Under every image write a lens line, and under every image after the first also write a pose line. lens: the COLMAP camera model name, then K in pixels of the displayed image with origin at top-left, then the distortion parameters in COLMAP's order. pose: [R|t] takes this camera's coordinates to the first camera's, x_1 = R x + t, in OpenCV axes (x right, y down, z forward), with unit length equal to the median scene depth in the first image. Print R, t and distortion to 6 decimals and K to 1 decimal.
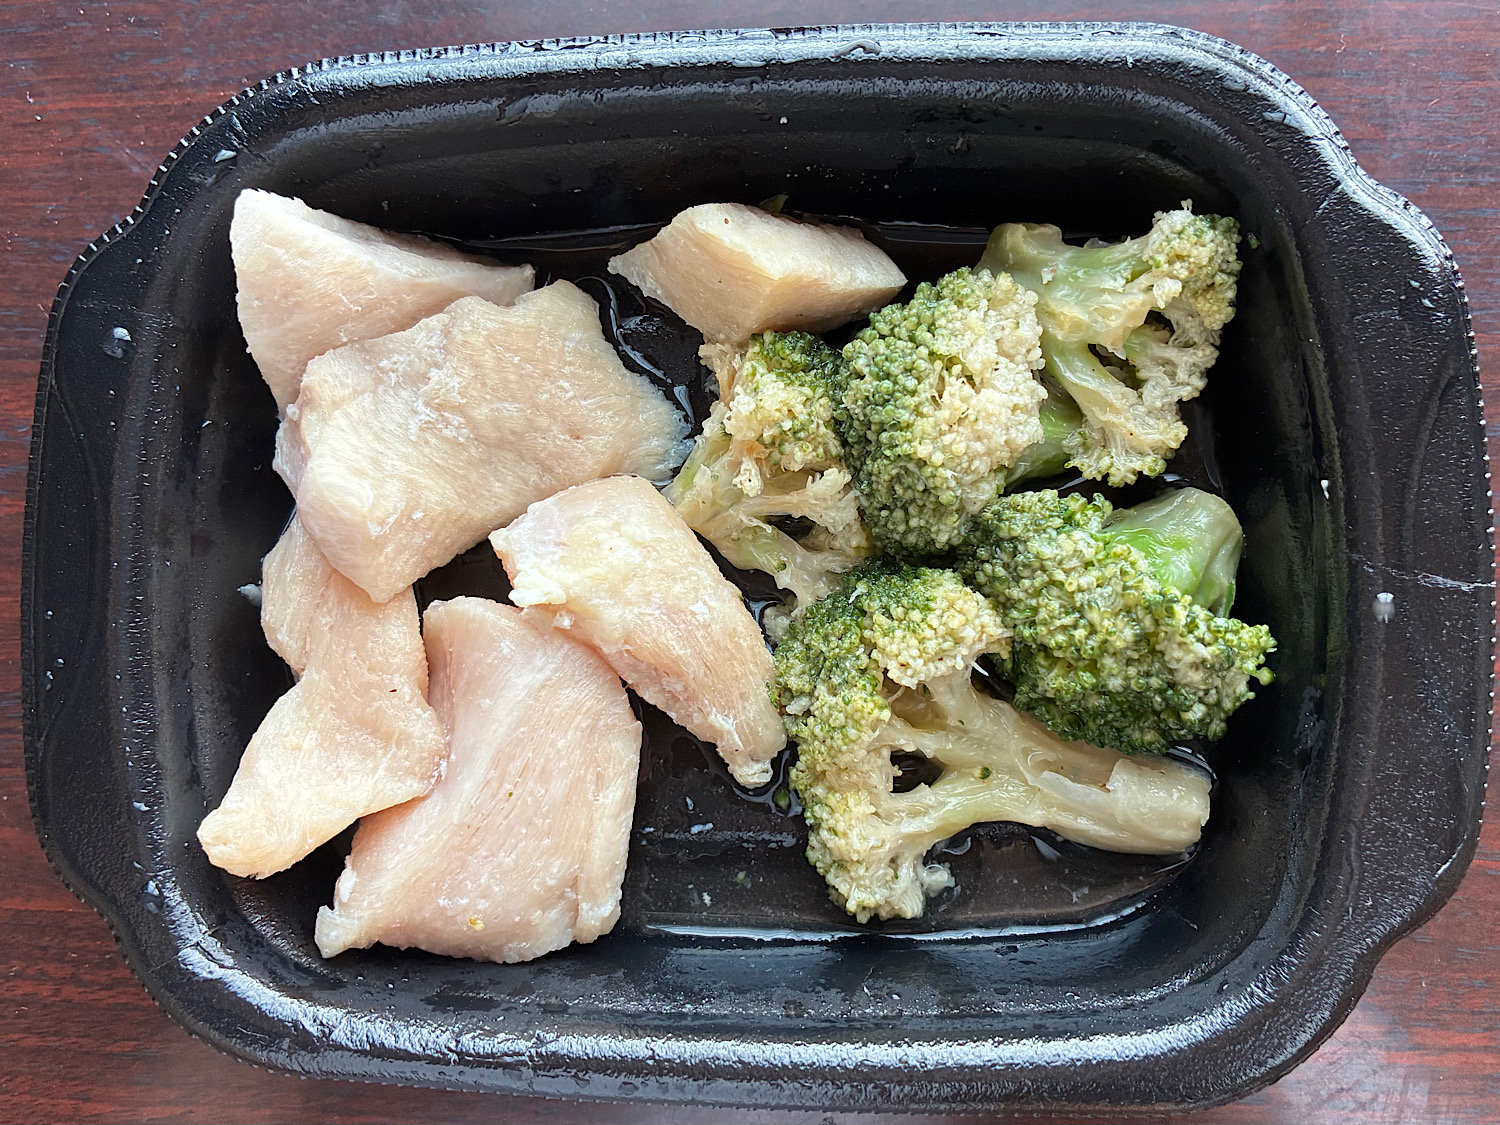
lens RADIAL K [[1299.7, 0, 719.4], [0, 1299.7, 563.8], [0, 0, 1]] dist [0.002509, -0.088528]
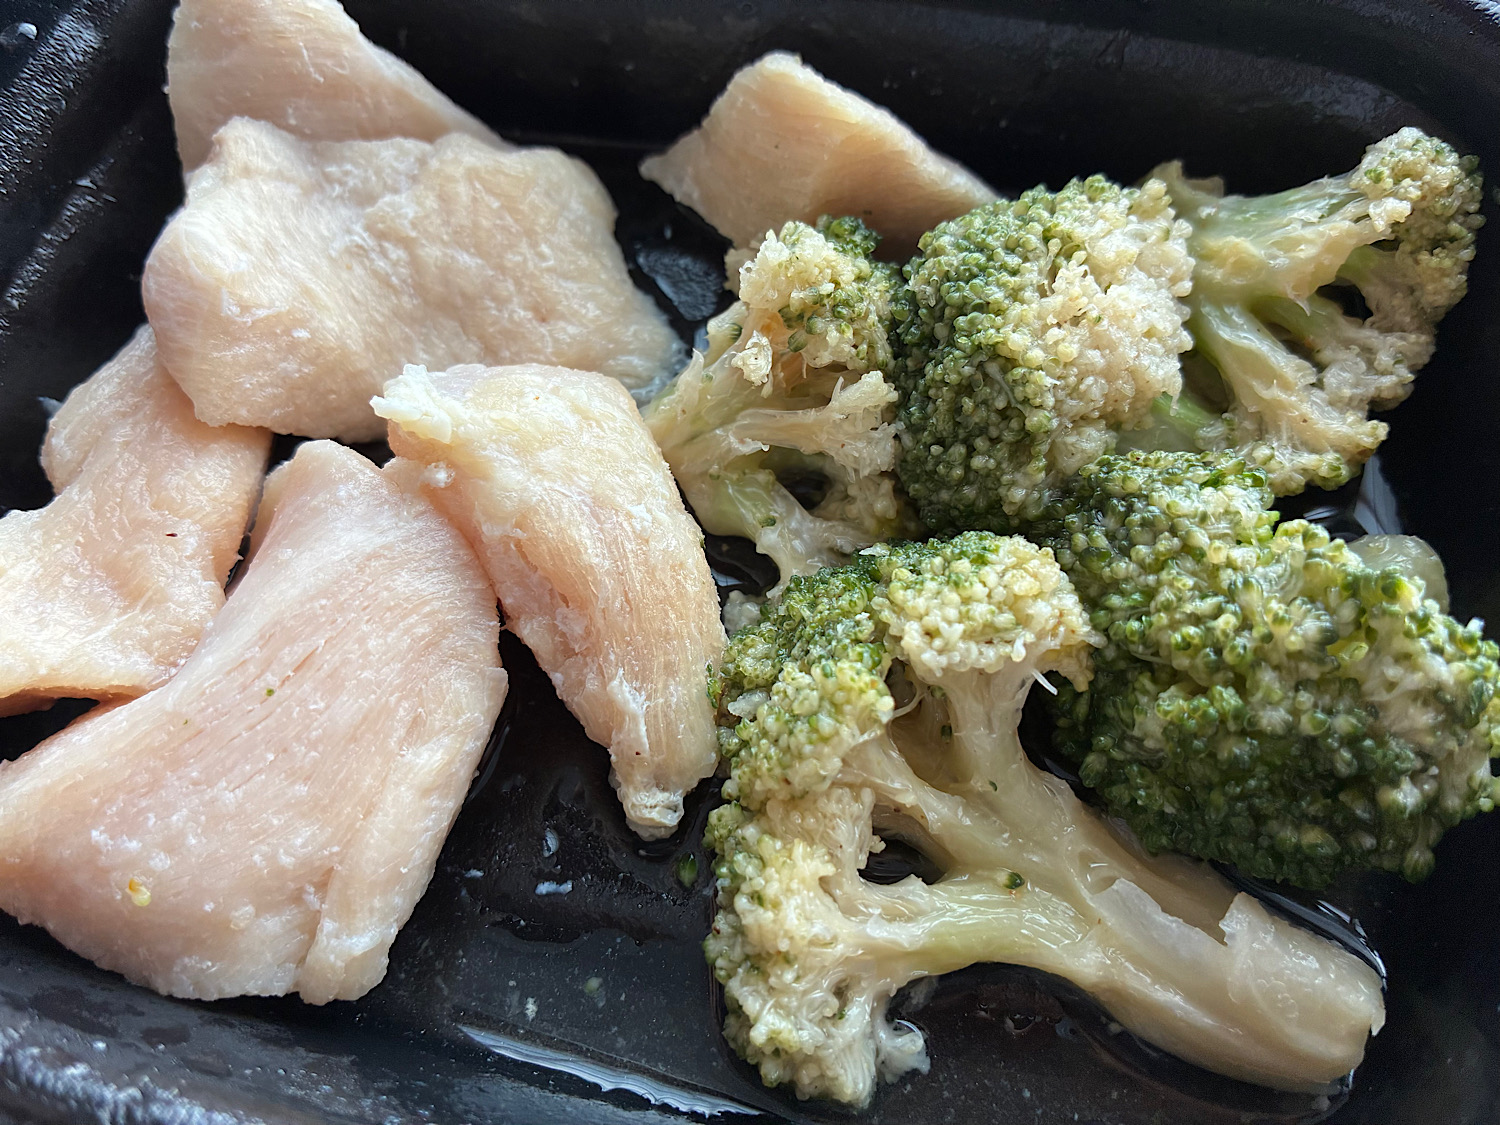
lens RADIAL K [[1178.9, 0, 694.4], [0, 1178.9, 570.2], [0, 0, 1]] dist [-0.045754, -0.002303]
pose [[0.969110, 0.237538, -0.066337, 0.060340], [-0.246144, 0.914750, -0.320384, 0.252841], [-0.015422, 0.326816, 0.944962, 0.443698]]
